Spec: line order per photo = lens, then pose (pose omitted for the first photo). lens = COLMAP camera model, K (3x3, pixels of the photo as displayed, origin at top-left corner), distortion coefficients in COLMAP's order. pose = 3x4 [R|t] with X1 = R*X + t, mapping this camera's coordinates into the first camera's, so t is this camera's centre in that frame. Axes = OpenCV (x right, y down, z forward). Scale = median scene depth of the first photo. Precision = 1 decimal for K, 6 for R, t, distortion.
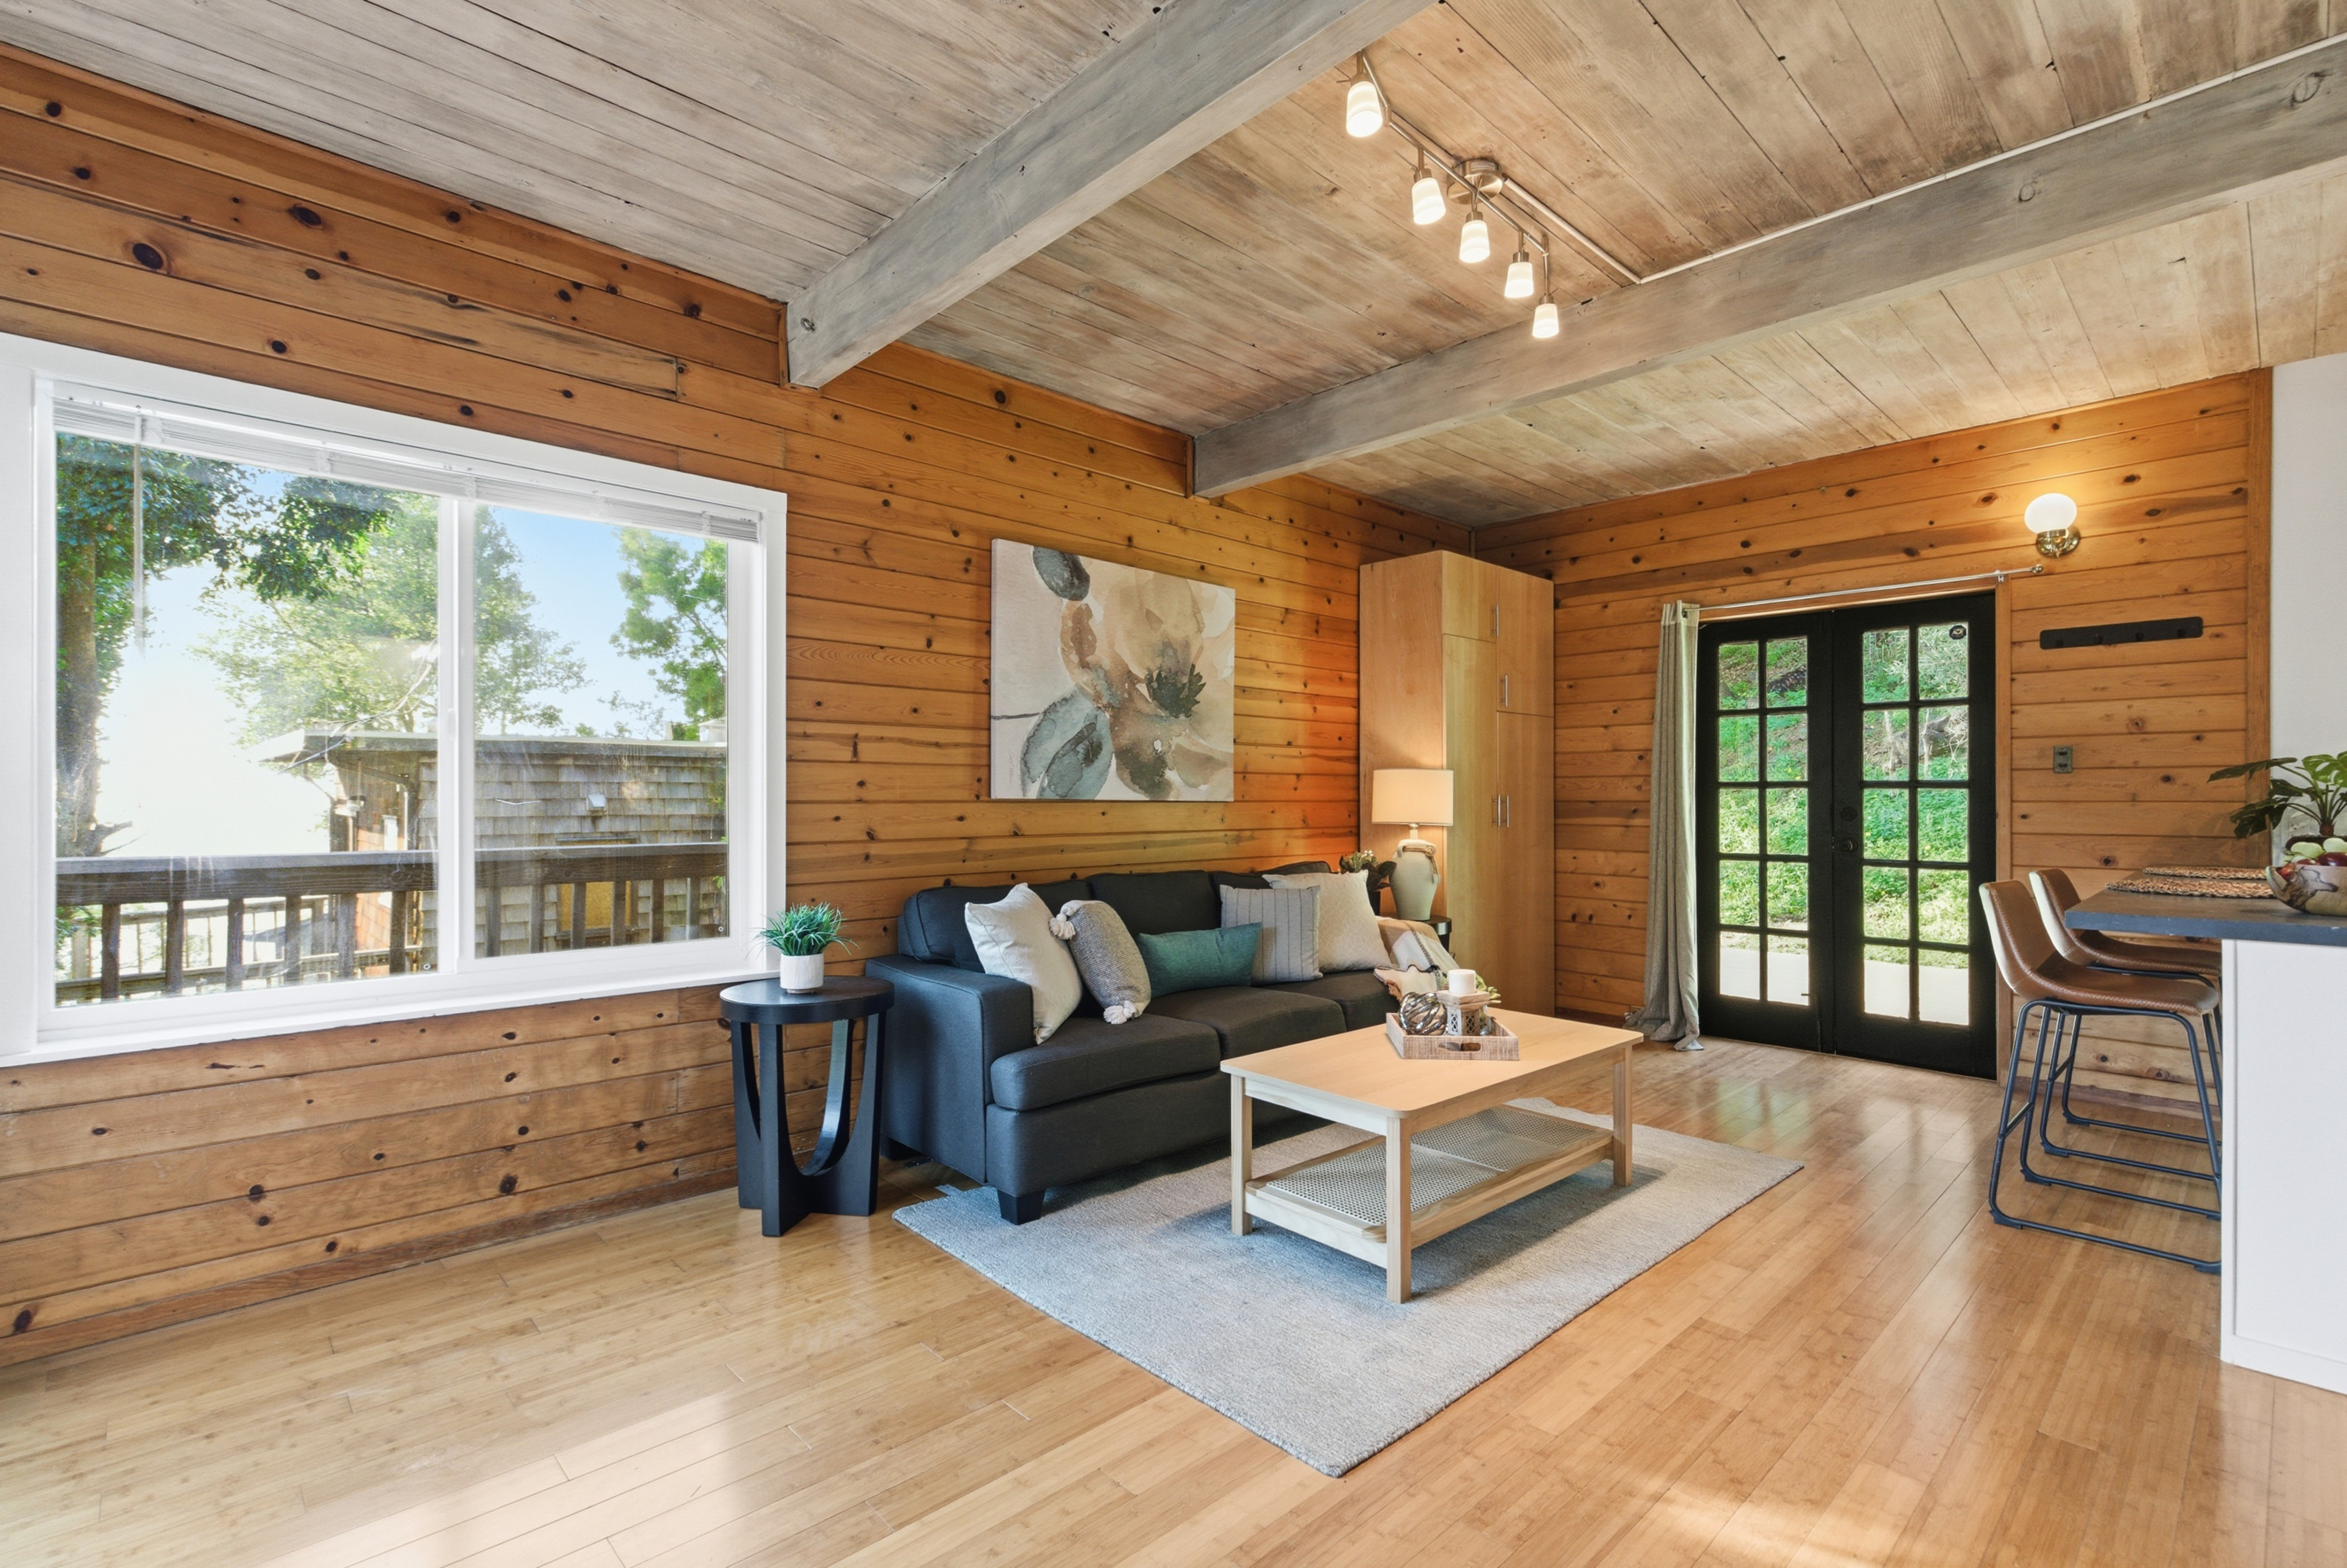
lens RADIAL K [[1065.8, 0, 1177.3], [0, 1065.8, 794.4], [0, 0, 1]] dist [0.000886, -0.001138]
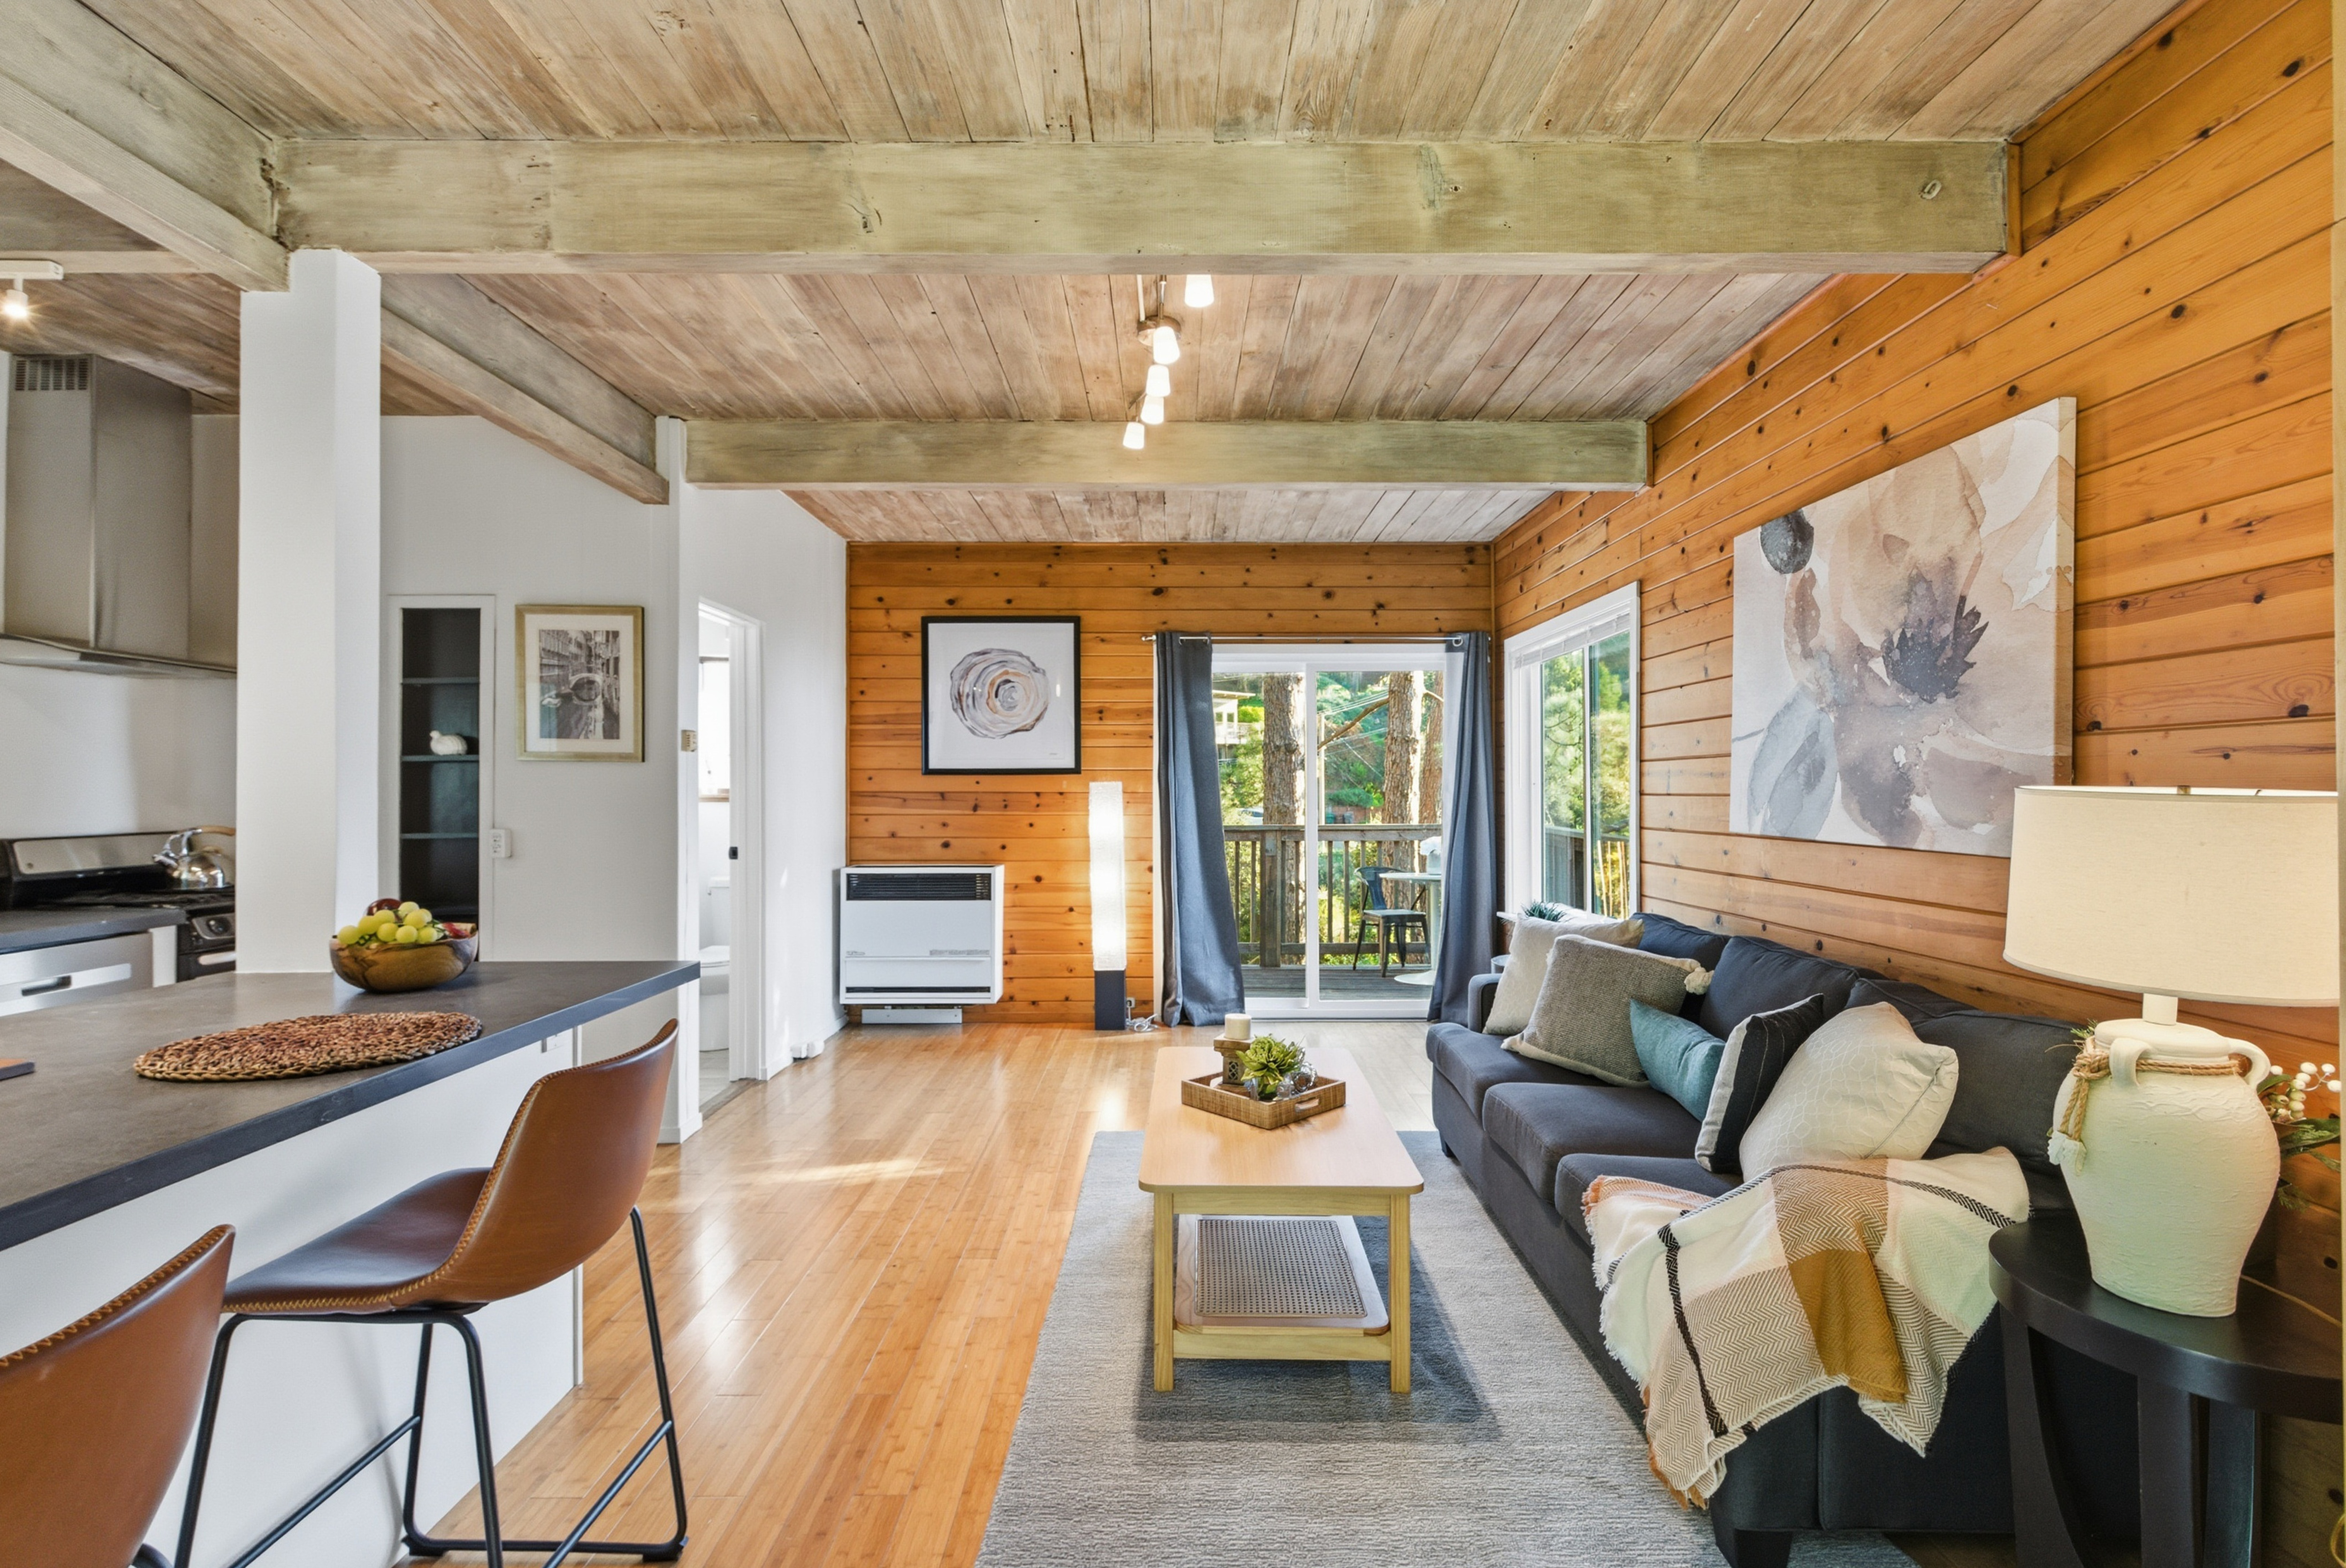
lens RADIAL K [[1077.5, 0, 1175.6], [0, 1077.5, 780.2], [0, 0, 1]] dist [0.002643, -0.001231]
pose [[-0.686898, -0.008487, -0.726704, 0.727315], [0.003640, 0.999879, -0.015118, -0.024985], [0.726744, -0.013030, -0.686784, 1.162282]]
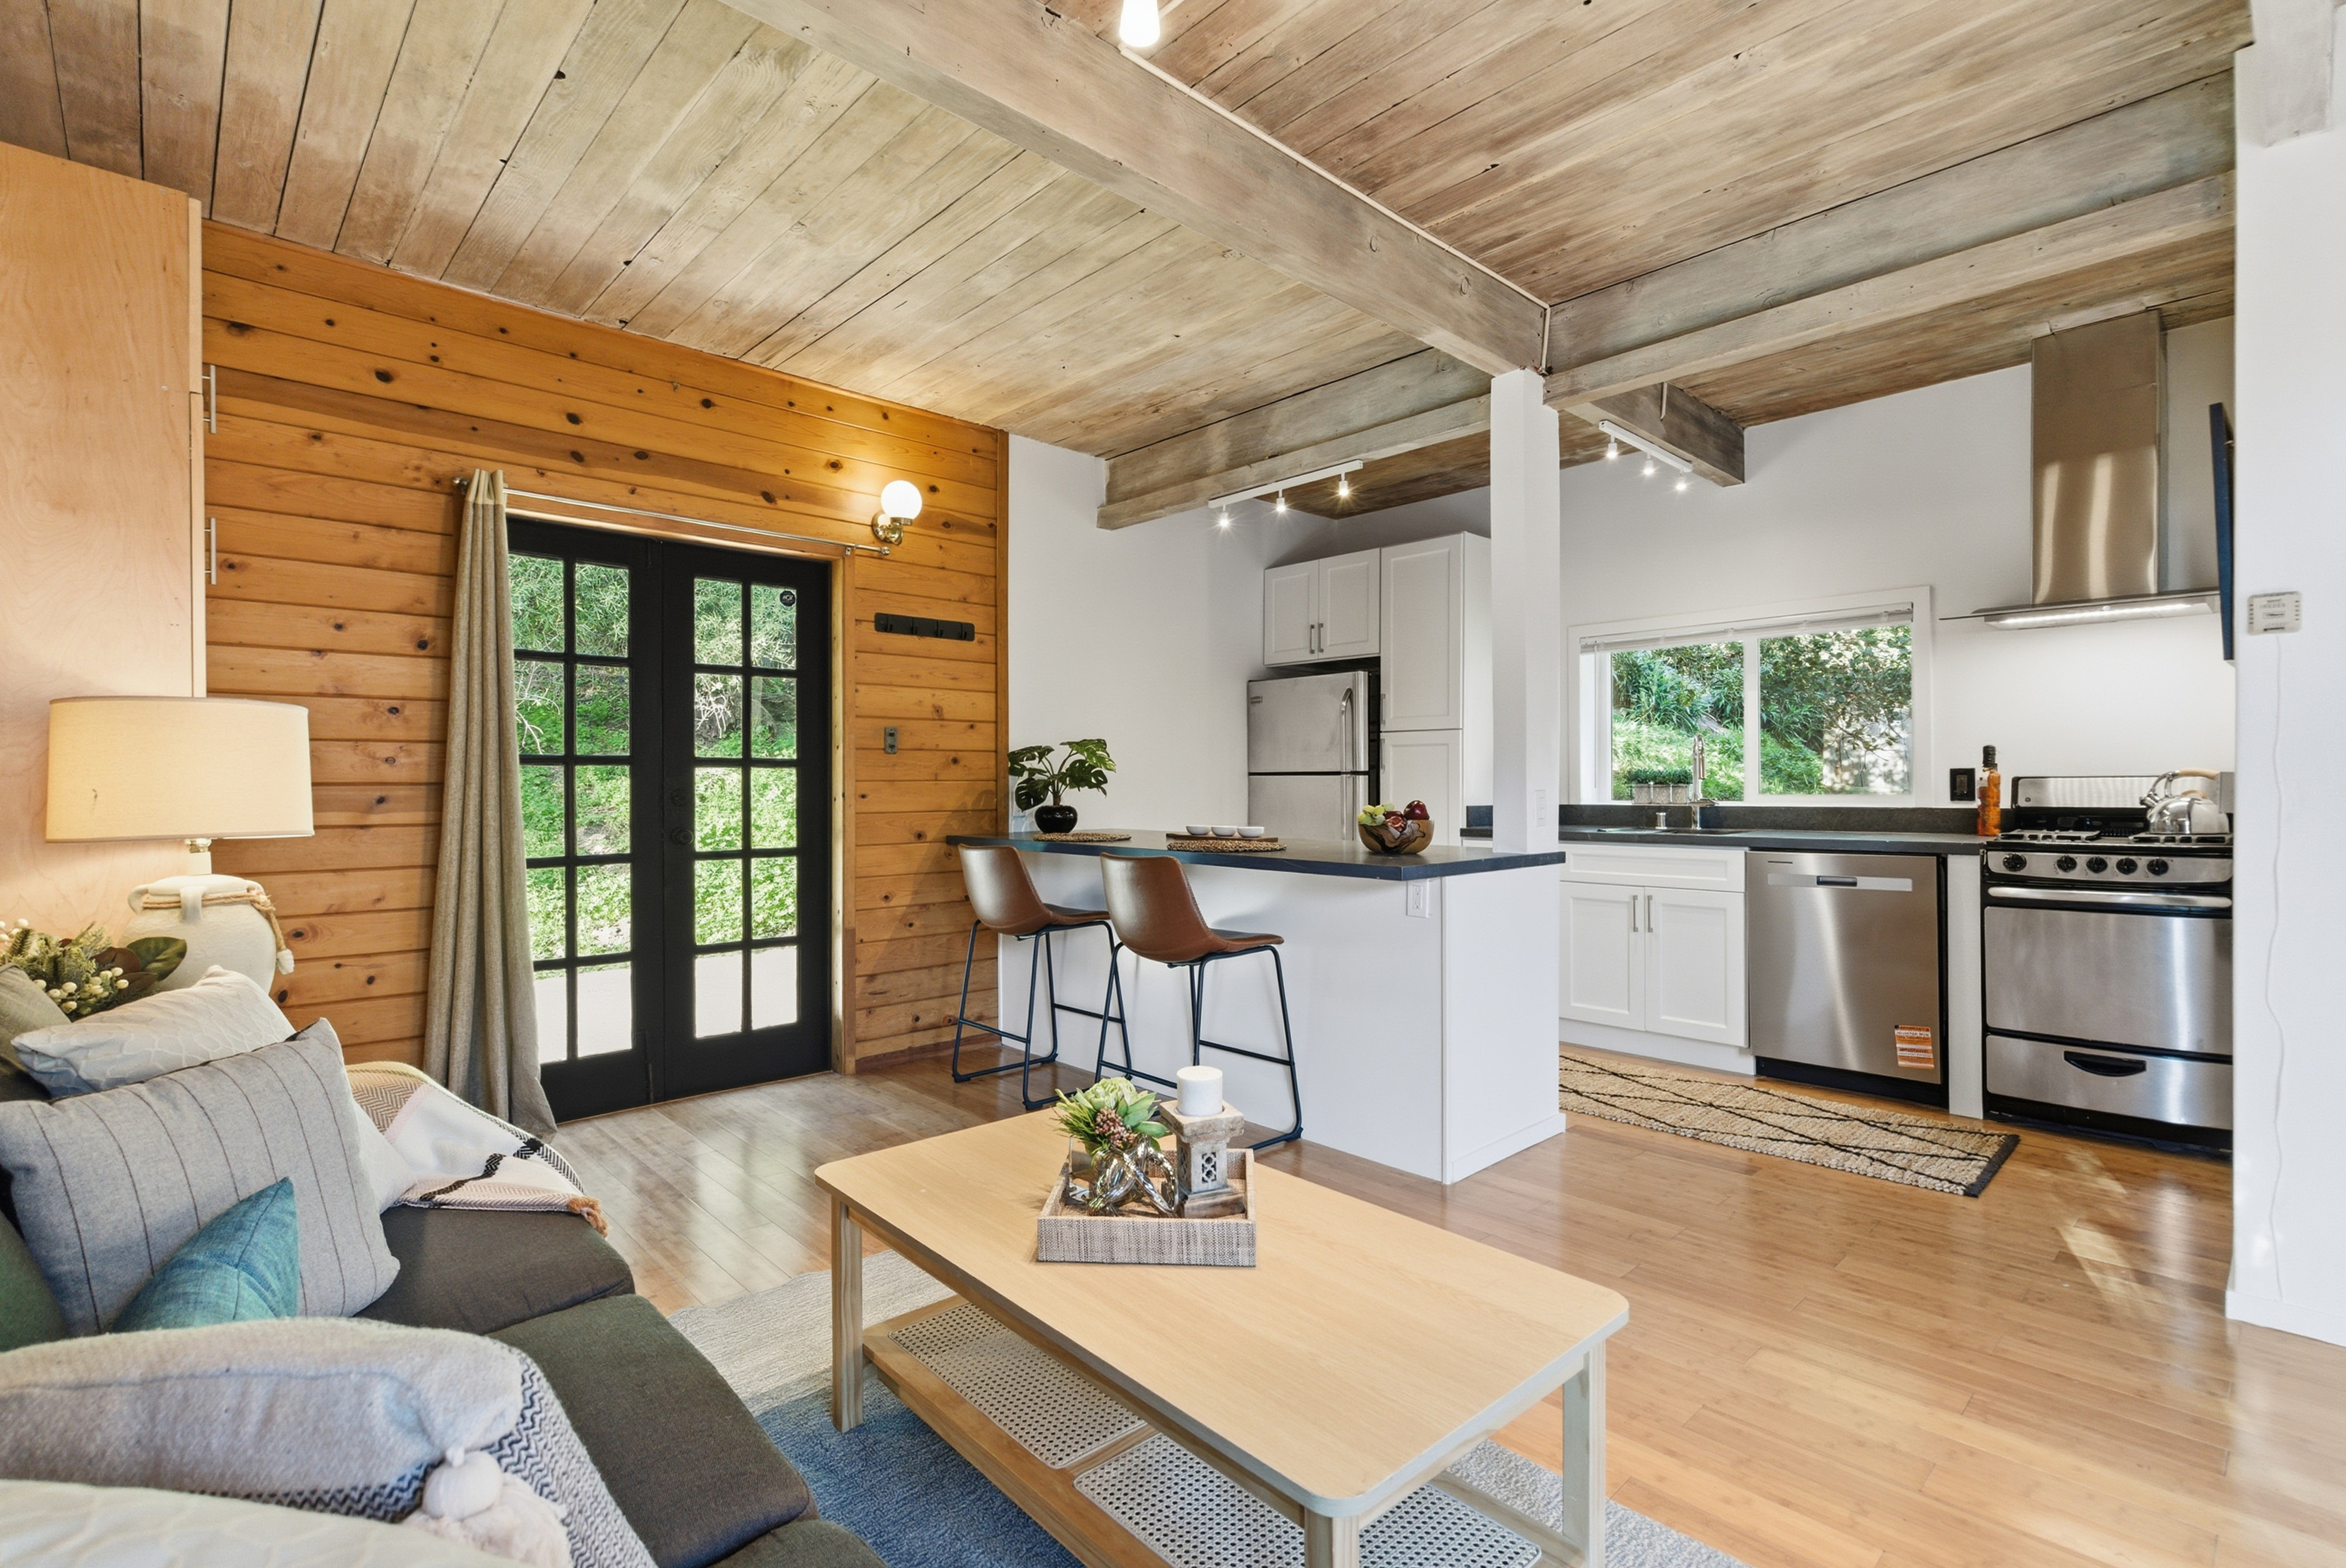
lens RADIAL K [[1076.3, 0, 1175.5], [0, 1076.3, 786.7], [0, 0, 1]] dist [0.000689, -0.001395]
pose [[0.006526, -0.005076, 0.999966, -0.214757], [0.000471, 0.999987, 0.005073, 0.006738], [-0.999979, 0.000438, 0.006529, 0.718197]]
